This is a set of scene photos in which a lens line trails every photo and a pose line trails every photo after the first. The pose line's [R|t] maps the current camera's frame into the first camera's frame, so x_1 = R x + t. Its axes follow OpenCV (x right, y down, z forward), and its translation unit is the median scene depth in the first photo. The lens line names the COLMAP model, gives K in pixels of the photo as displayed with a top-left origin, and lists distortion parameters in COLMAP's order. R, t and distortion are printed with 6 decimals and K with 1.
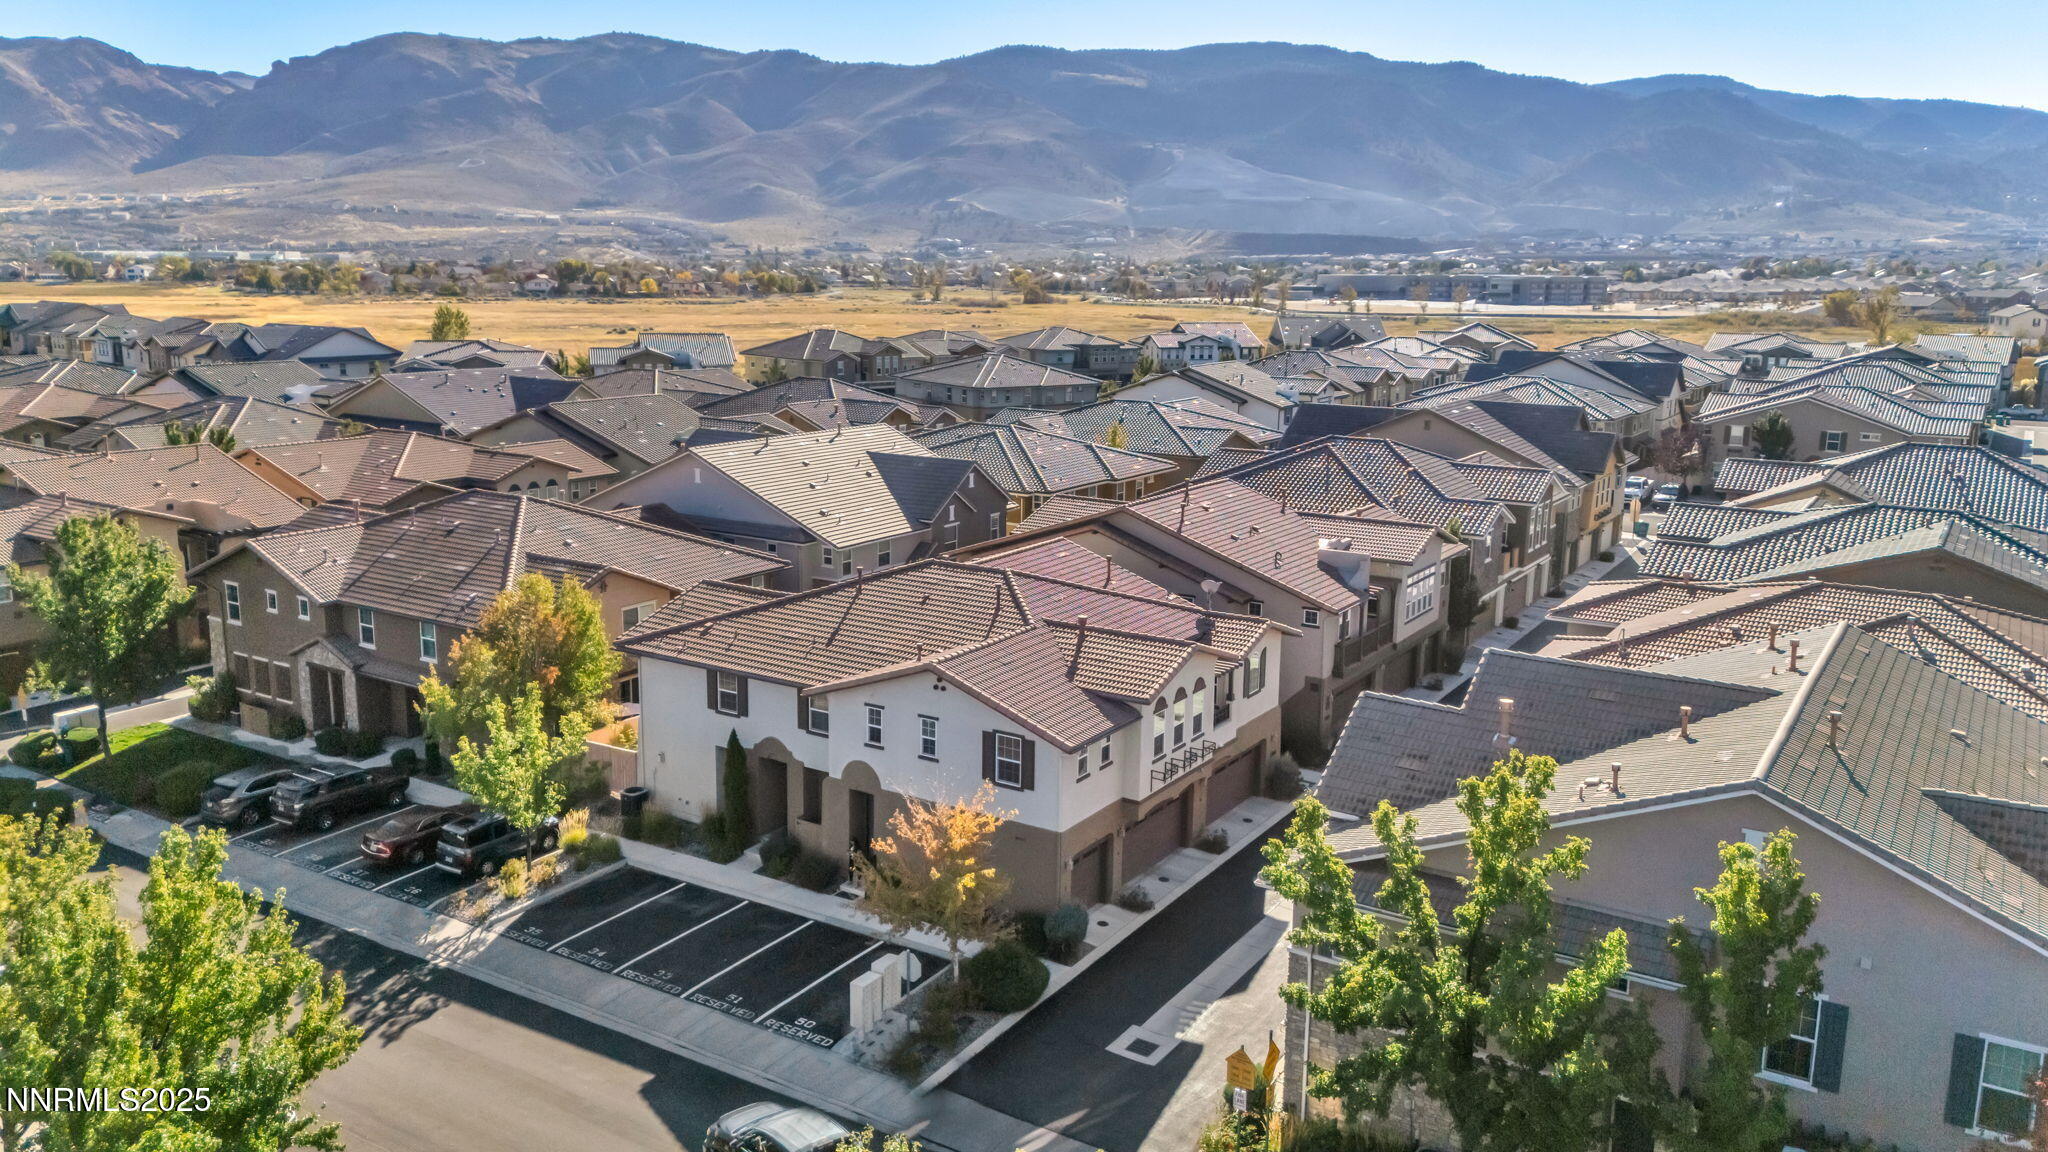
lens RADIAL K [[1524.1, 0, 1024.0], [0, 1524.1, 576.0], [0, 0, 1]] dist [0.075483, -0.066409]
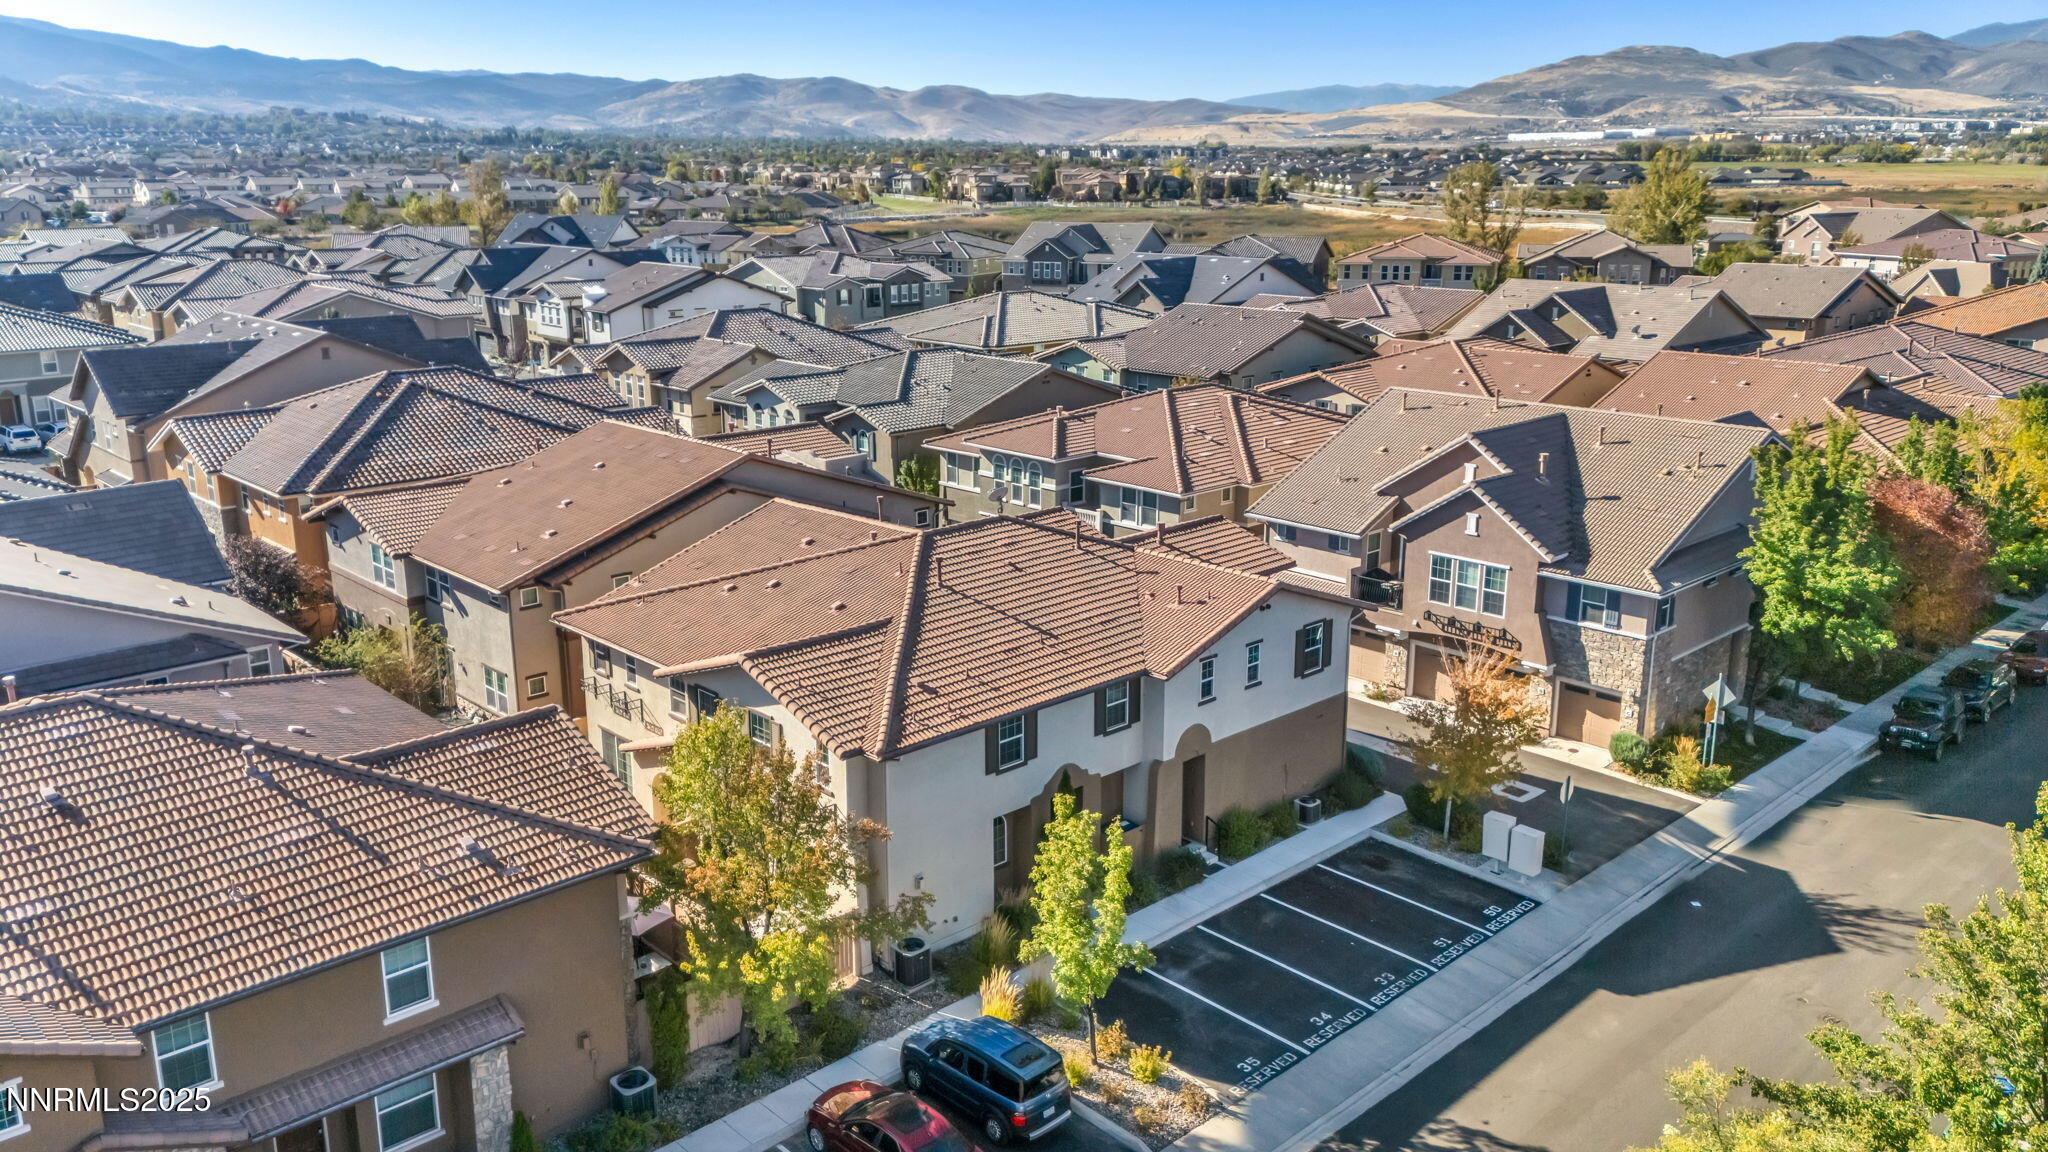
lens RADIAL K [[1524.1, 0, 1024.0], [0, 1524.1, 576.0], [0, 0, 1]] dist [0.075483, -0.066409]
pose [[0.251612, -0.252558, 0.934294, -0.021553], [0.230906, 0.953139, 0.195468, -0.003689], [-0.939880, 0.166552, 0.298138, 0.018343]]
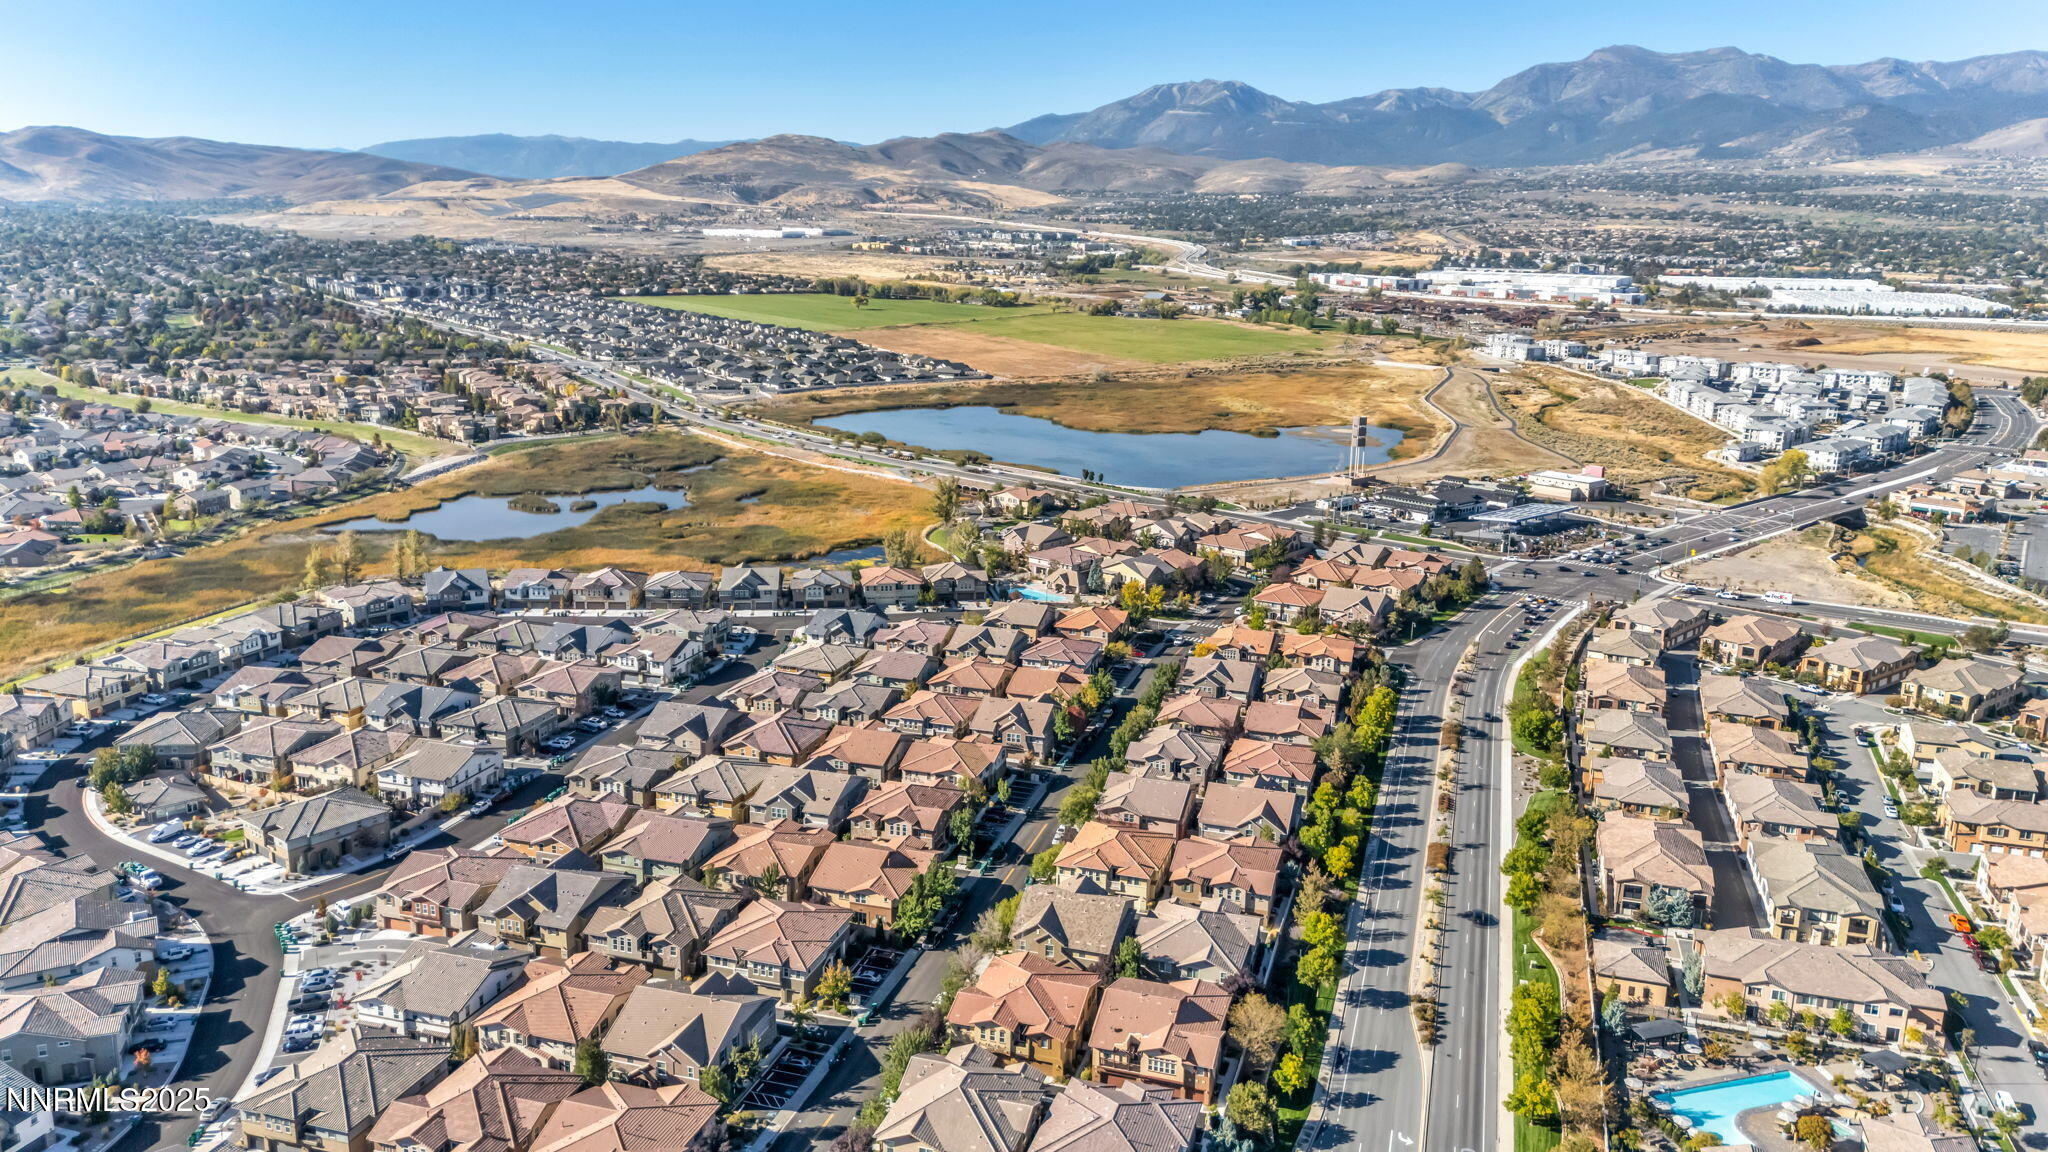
lens RADIAL K [[1524.1, 0, 1024.0], [0, 1524.1, 576.0], [0, 0, 1]] dist [0.075483, -0.066409]
pose [[-0.261390, -0.233757, 0.936501, -0.132542], [0.211637, 0.932743, 0.291890, -0.055119], [-0.941746, 0.274495, -0.194338, 0.042766]]
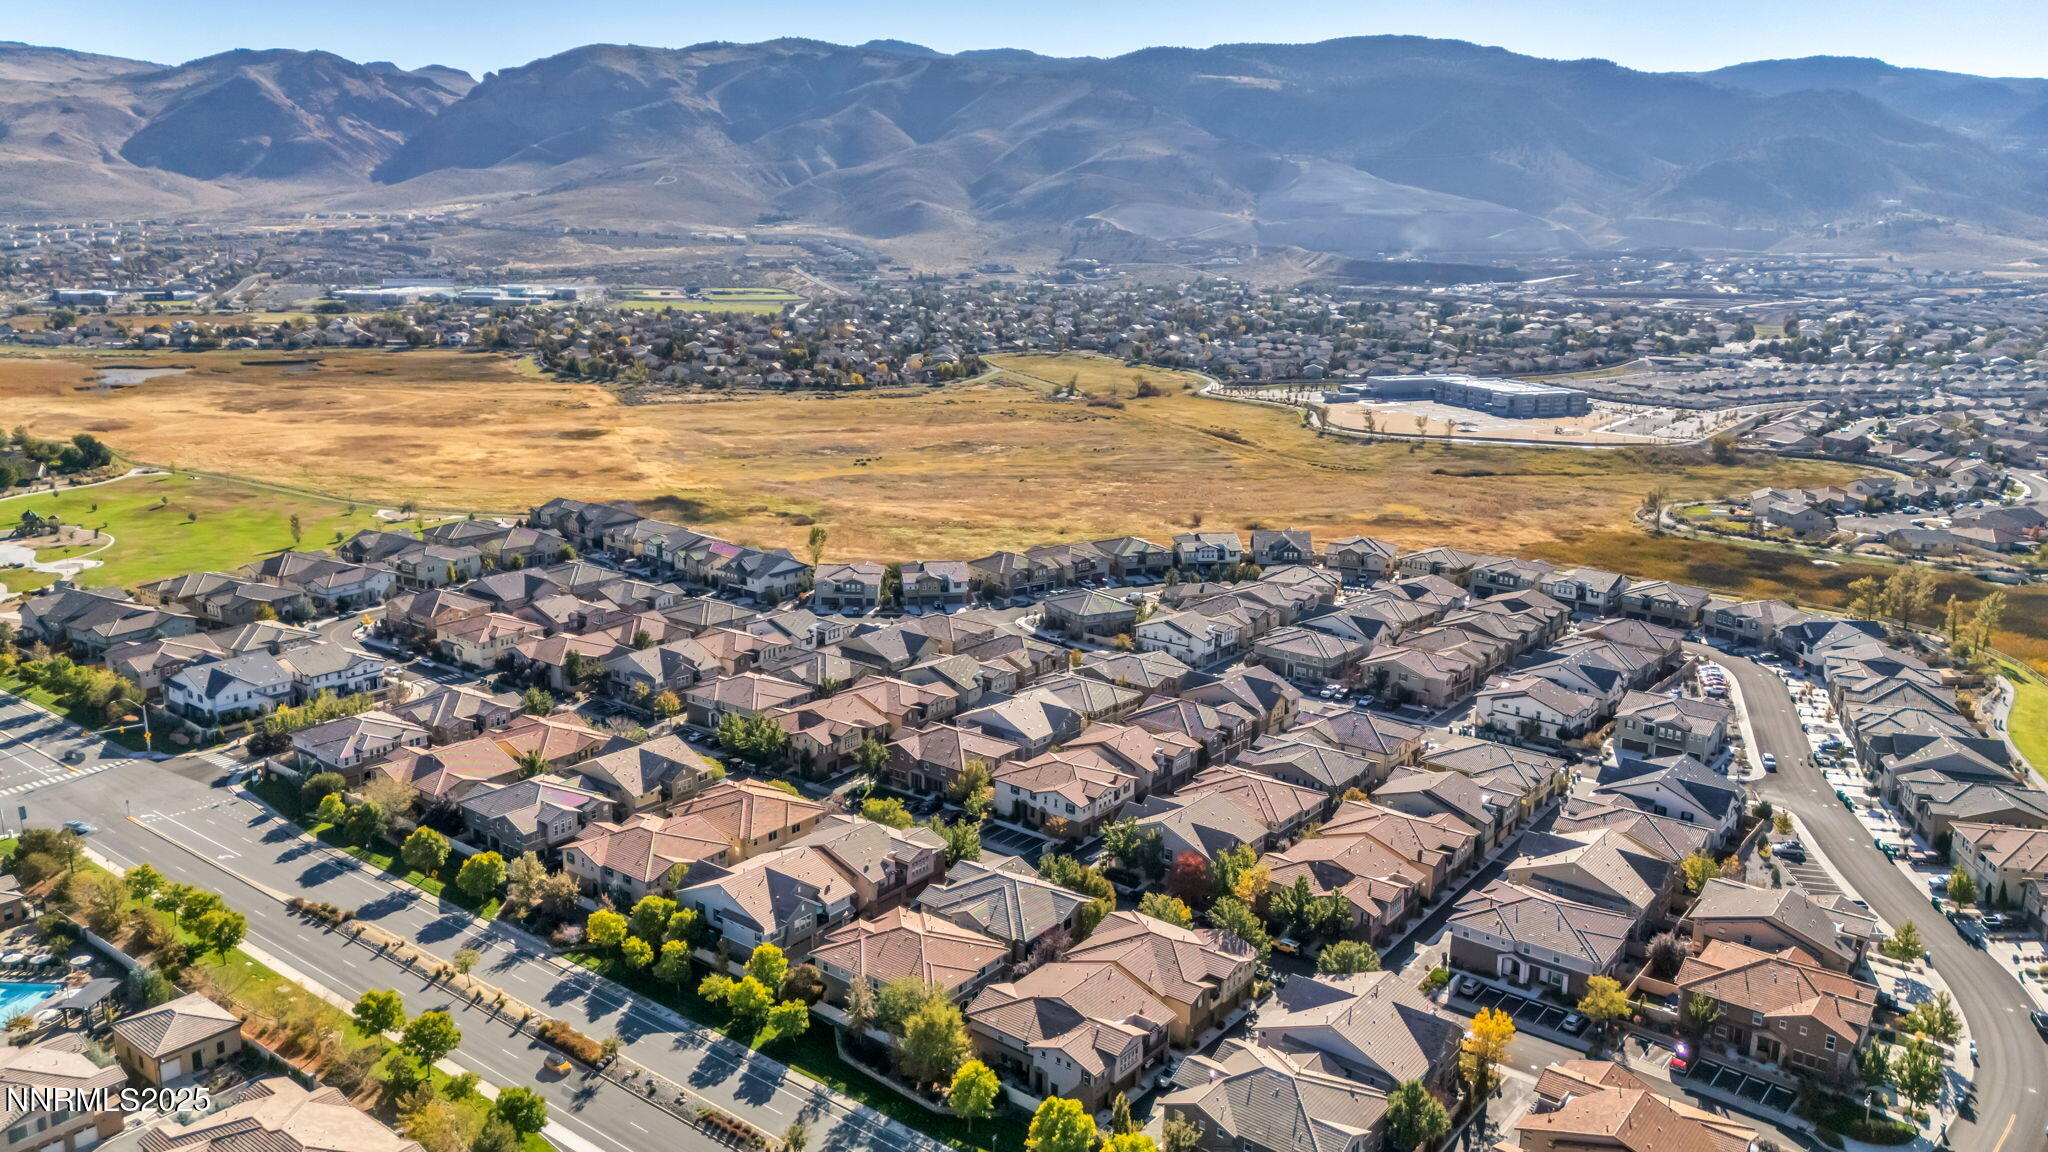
lens RADIAL K [[1524.1, 0, 1024.0], [0, 1524.1, 576.0], [0, 0, 1]] dist [0.075483, -0.066409]
pose [[0.995908, 0.023909, -0.087154, 0.005956], [-0.021276, 0.999292, 0.031017, -0.018611], [0.087833, -0.029036, 0.995712, -0.094092]]
